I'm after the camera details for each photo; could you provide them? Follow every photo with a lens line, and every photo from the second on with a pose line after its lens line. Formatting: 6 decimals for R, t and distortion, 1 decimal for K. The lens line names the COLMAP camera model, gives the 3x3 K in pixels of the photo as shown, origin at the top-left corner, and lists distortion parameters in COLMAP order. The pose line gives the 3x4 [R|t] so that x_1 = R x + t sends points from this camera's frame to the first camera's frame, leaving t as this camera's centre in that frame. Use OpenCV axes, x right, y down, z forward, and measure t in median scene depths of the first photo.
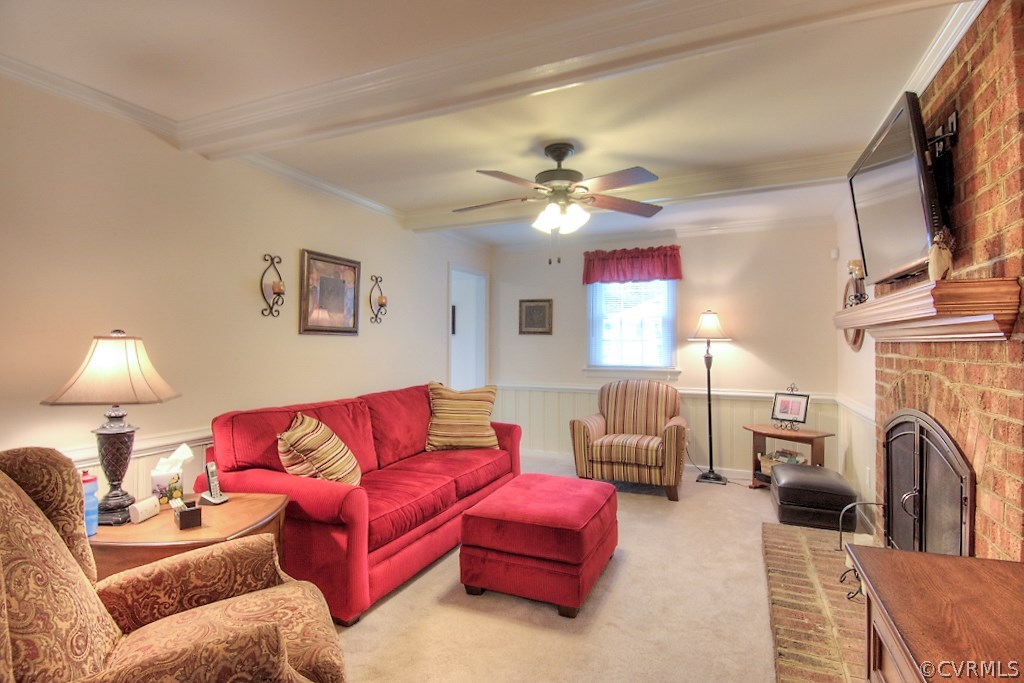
lens RADIAL K [[497.6, 0, 512.2], [0, 497.6, 334.8], [0, 0, 1]] dist [0.046373, -0.036267]
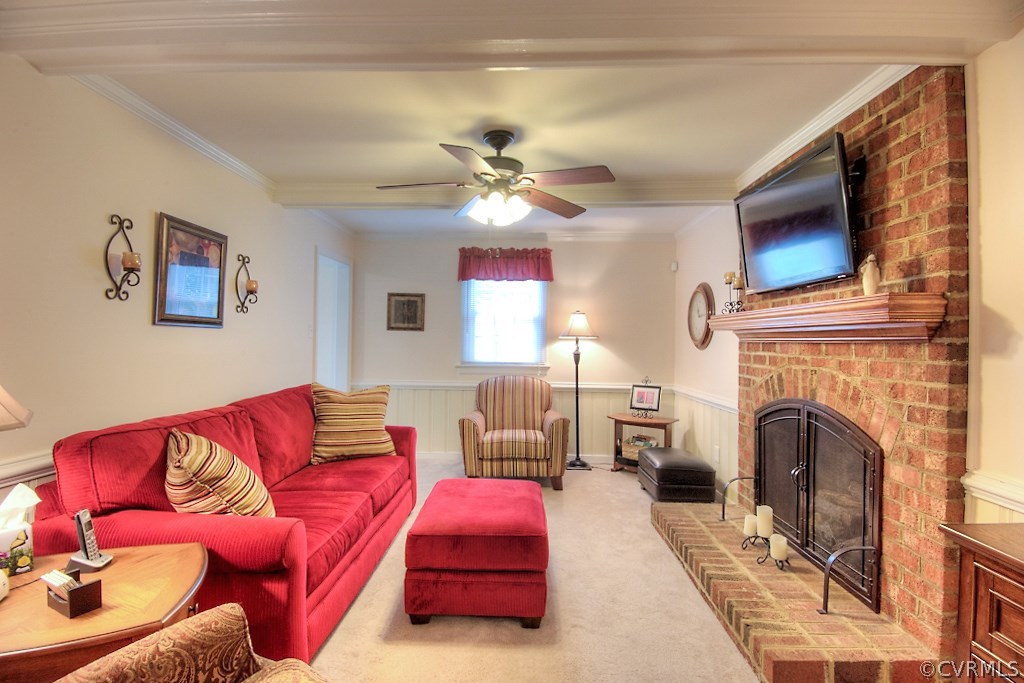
lens RADIAL K [[484.9, 0, 506.9], [0, 484.9, 335.5], [0, 0, 1]] dist [0.047581, -0.043657]
pose [[0.930081, 0.014076, 0.367085, -0.216158], [-0.017176, 0.999839, 0.005179, 0.002032], [-0.366953, -0.011121, 0.930173, 0.122176]]
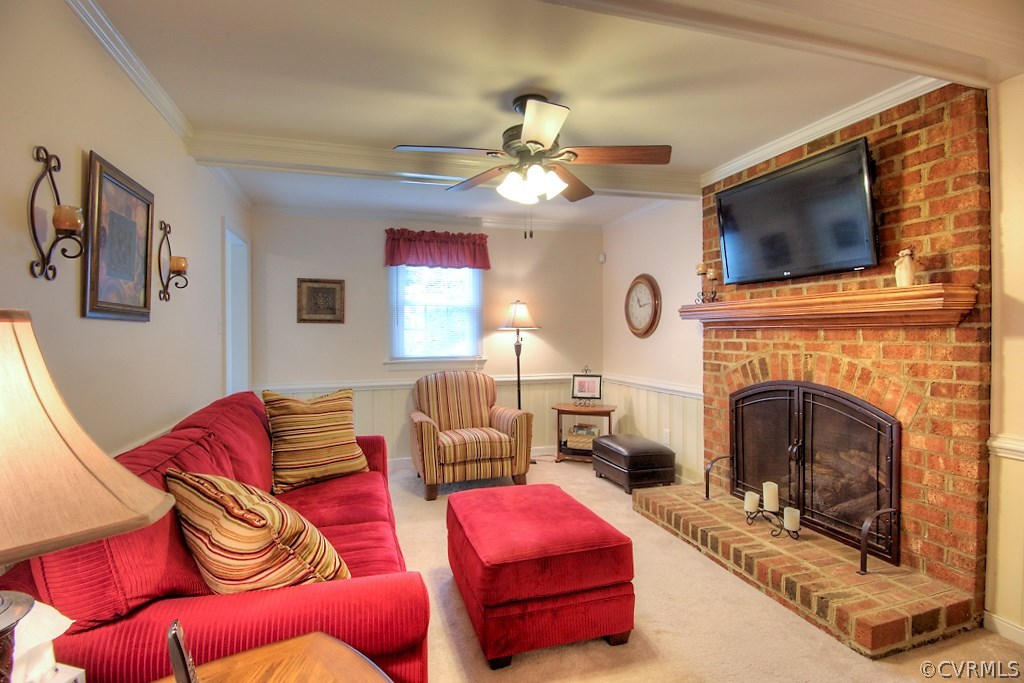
lens RADIAL K [[490.5, 0, 506.9], [0, 490.5, 334.8], [0, 0, 1]] dist [0.041984, -0.039587]
pose [[0.765939, -0.008268, 0.642860, -0.452019], [-0.004447, 0.999825, 0.018157, 0.005920], [-0.642898, -0.016766, 0.765768, 0.363428]]
